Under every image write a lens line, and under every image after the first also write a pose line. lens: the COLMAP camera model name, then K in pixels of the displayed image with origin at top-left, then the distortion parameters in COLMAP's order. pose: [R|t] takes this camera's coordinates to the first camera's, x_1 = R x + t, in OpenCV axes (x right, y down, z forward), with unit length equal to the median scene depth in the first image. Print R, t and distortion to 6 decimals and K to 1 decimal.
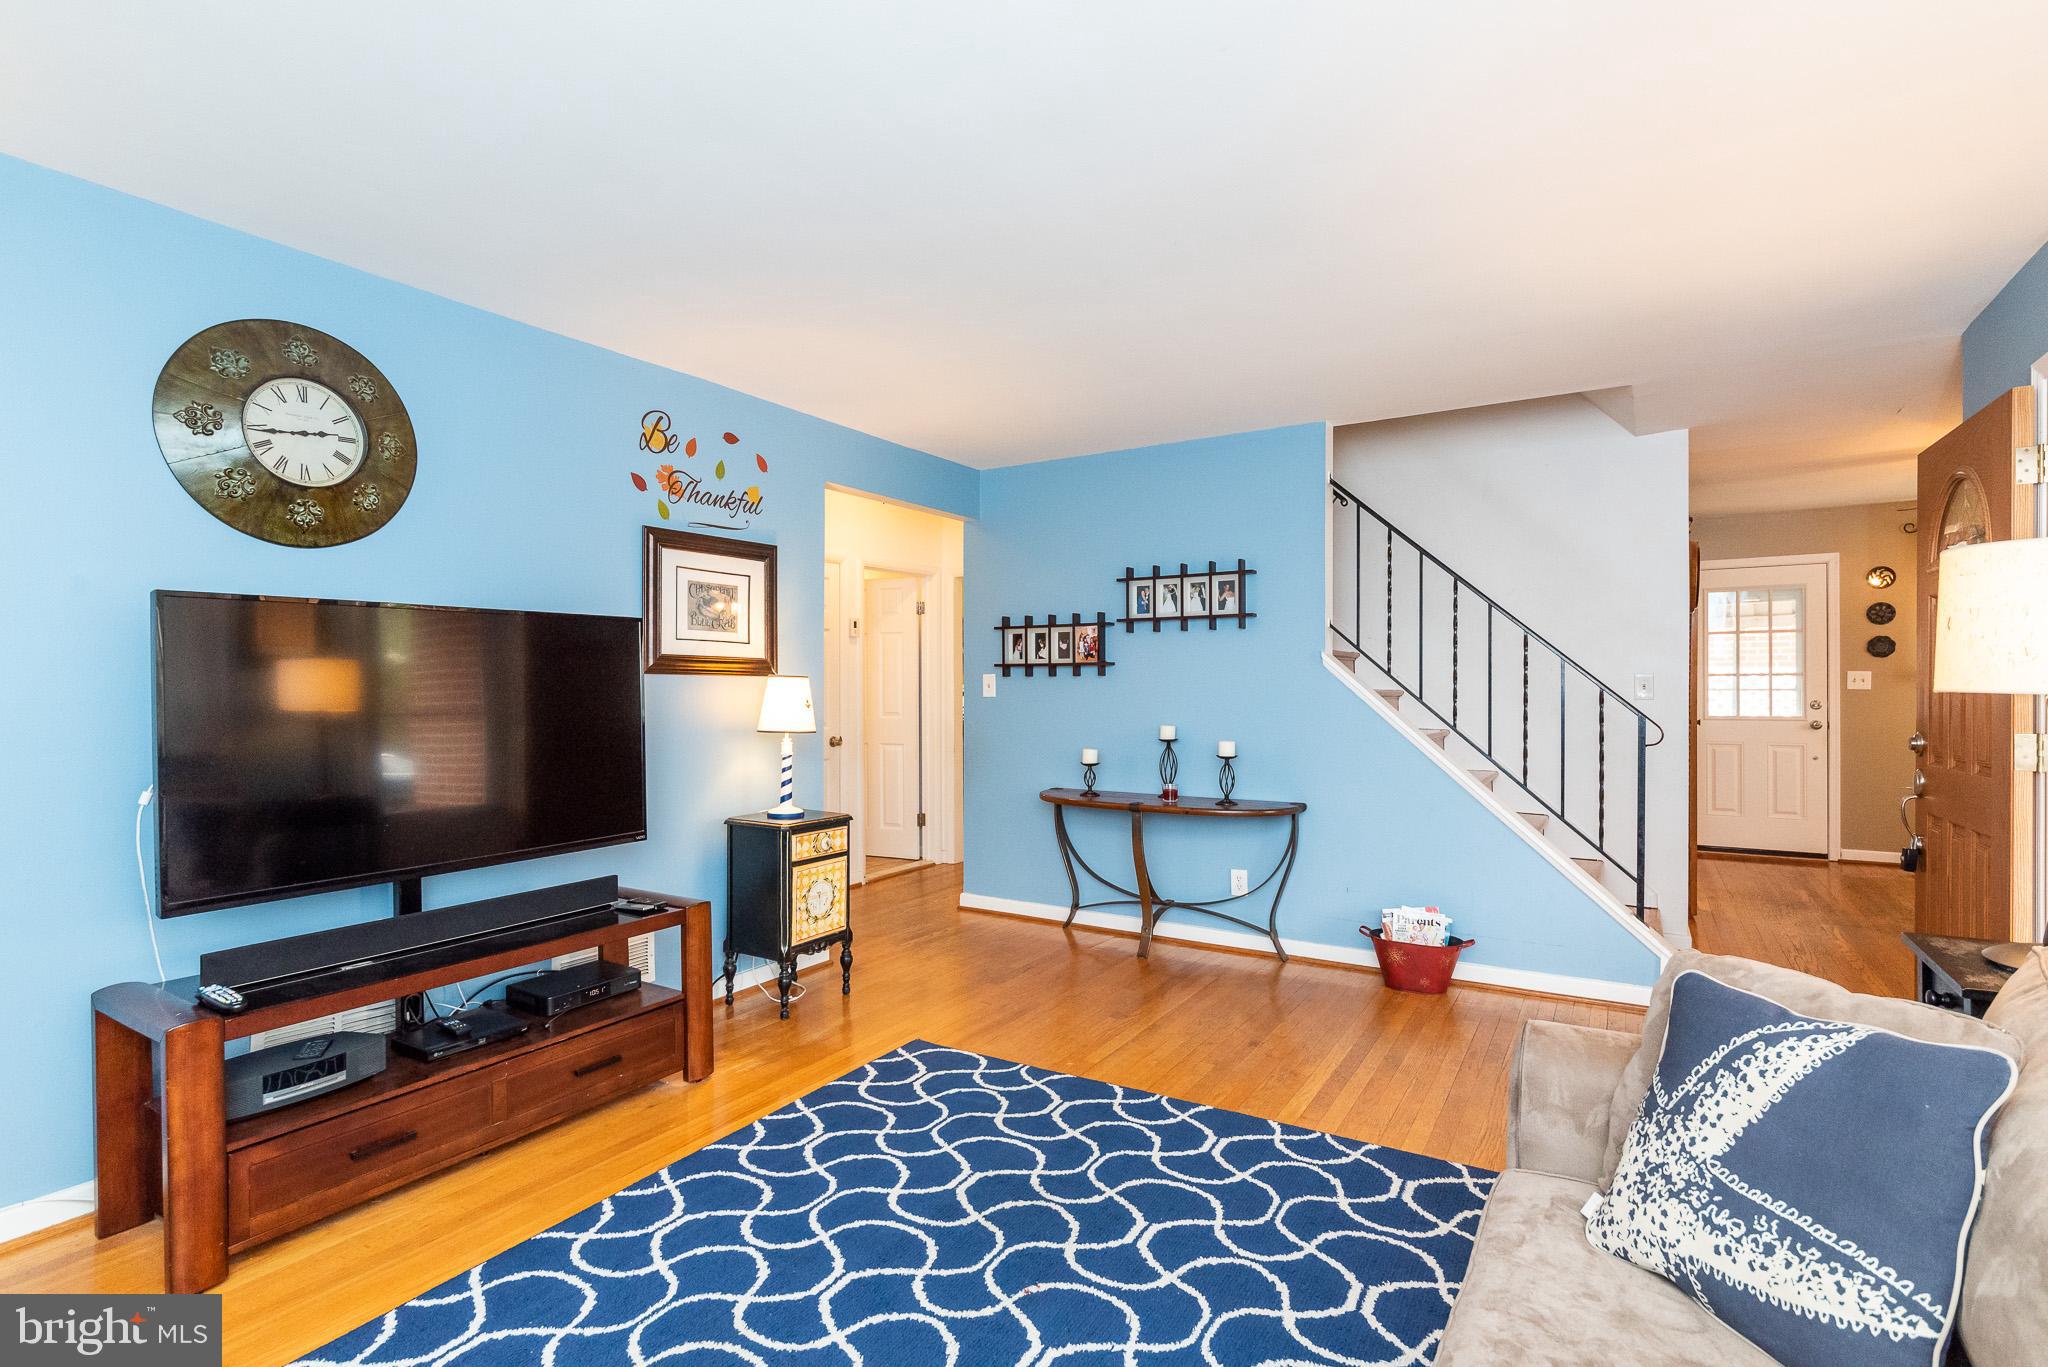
lens RADIAL K [[1000.2, 0, 1040.8], [0, 1000.2, 692.1], [0, 0, 1]] dist [0.000755, 0.001812]
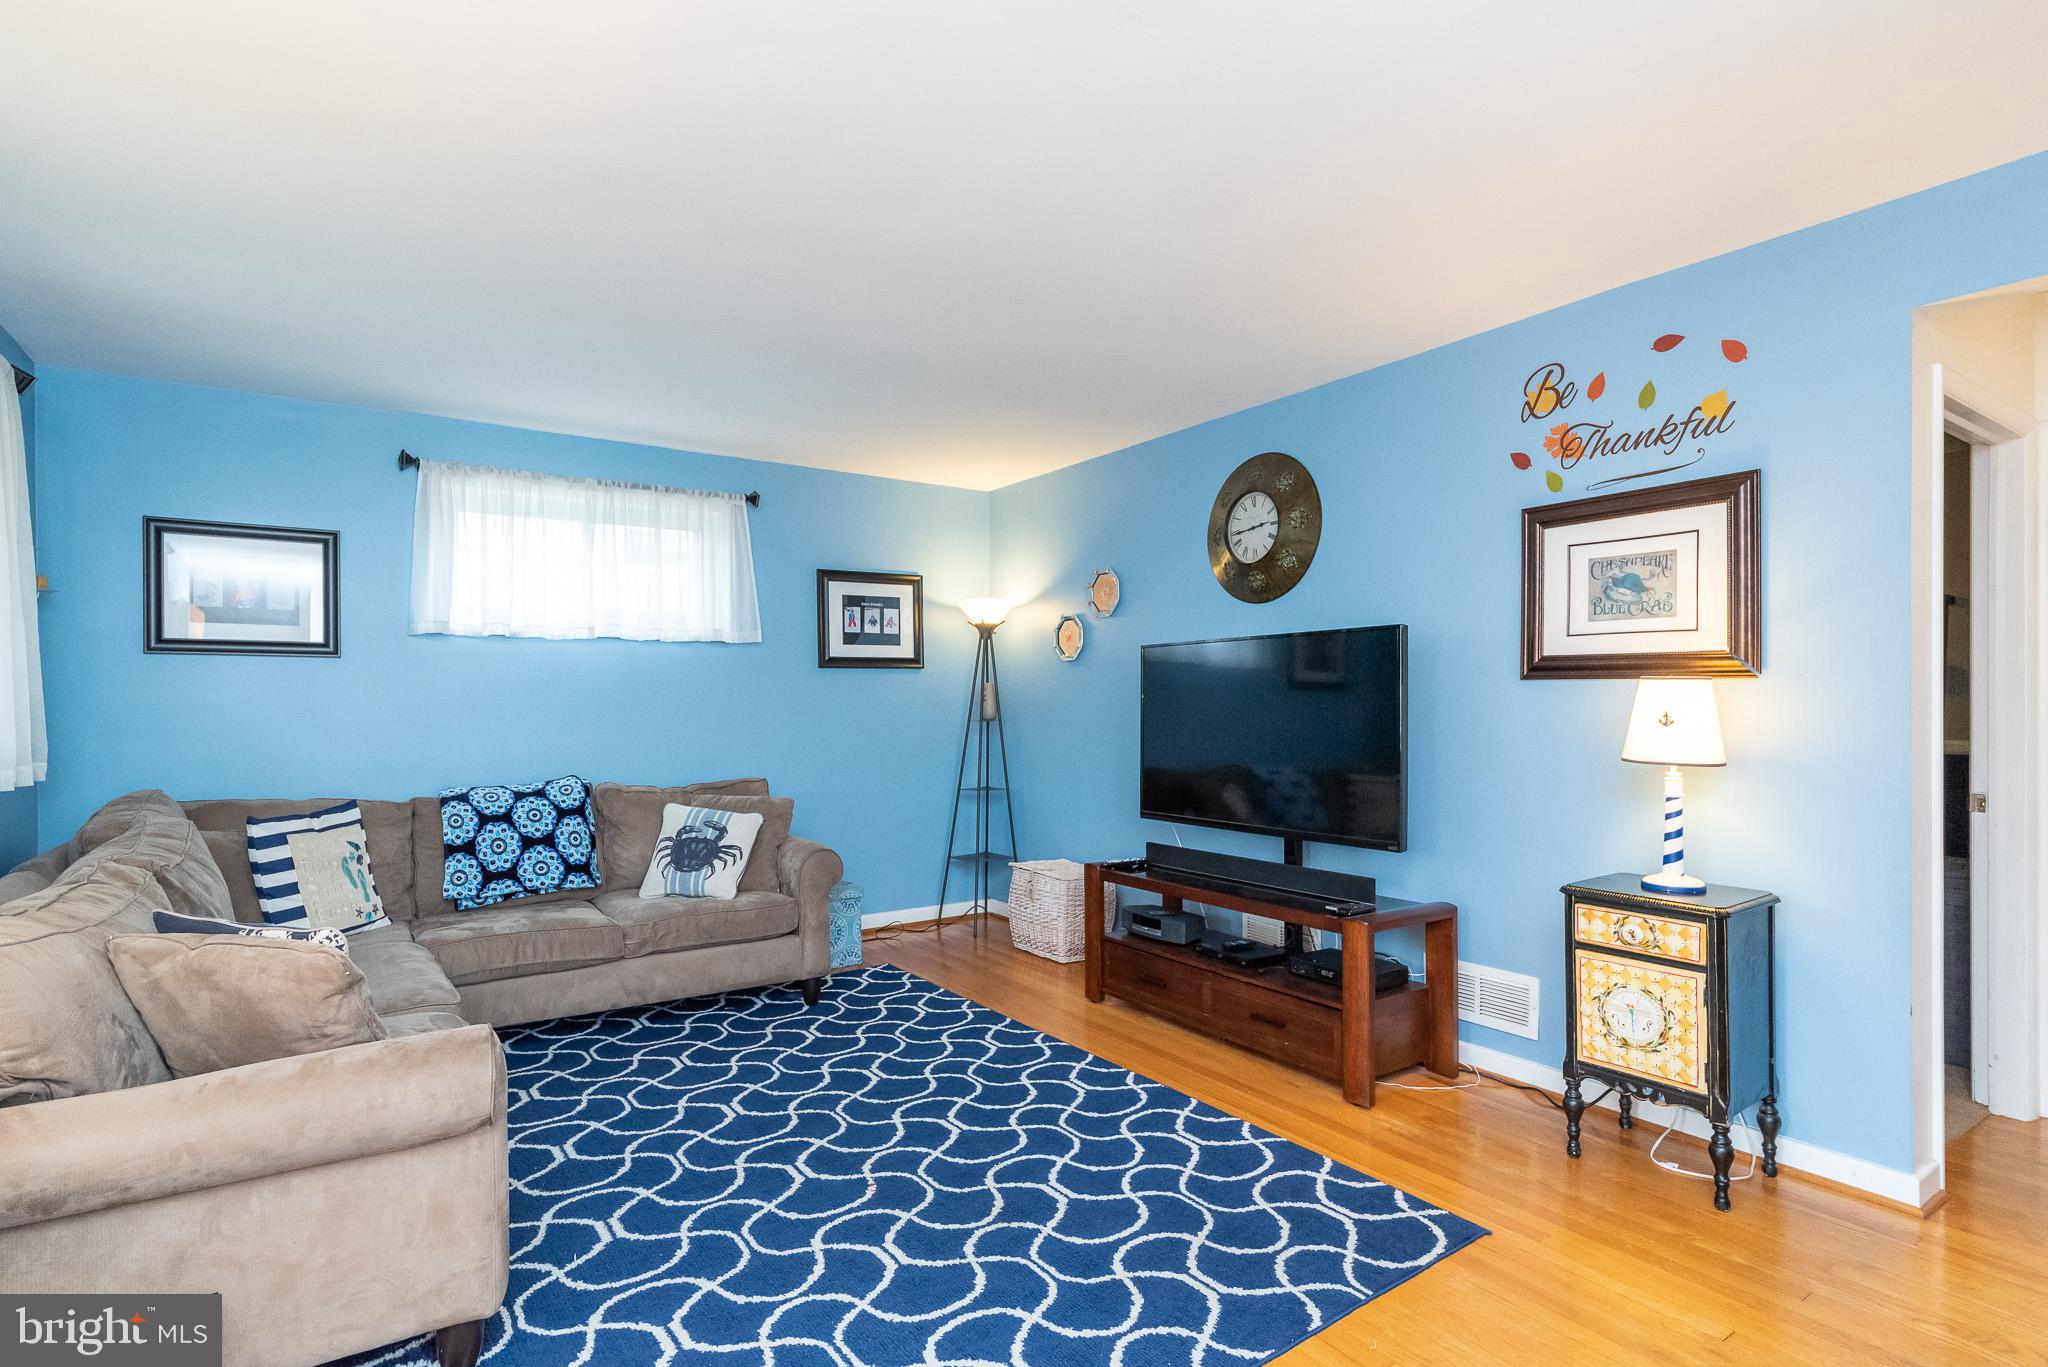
lens RADIAL K [[1000.2, 0, 1011.2], [0, 1000.2, 710.0], [0, 0, 1]] dist [0.000755, 0.001812]
pose [[-0.419390, 0.020009, -0.907586, 0.644647], [0.006308, 0.999797, 0.019127, -0.012284], [0.907784, 0.002297, -0.419431, 1.060684]]
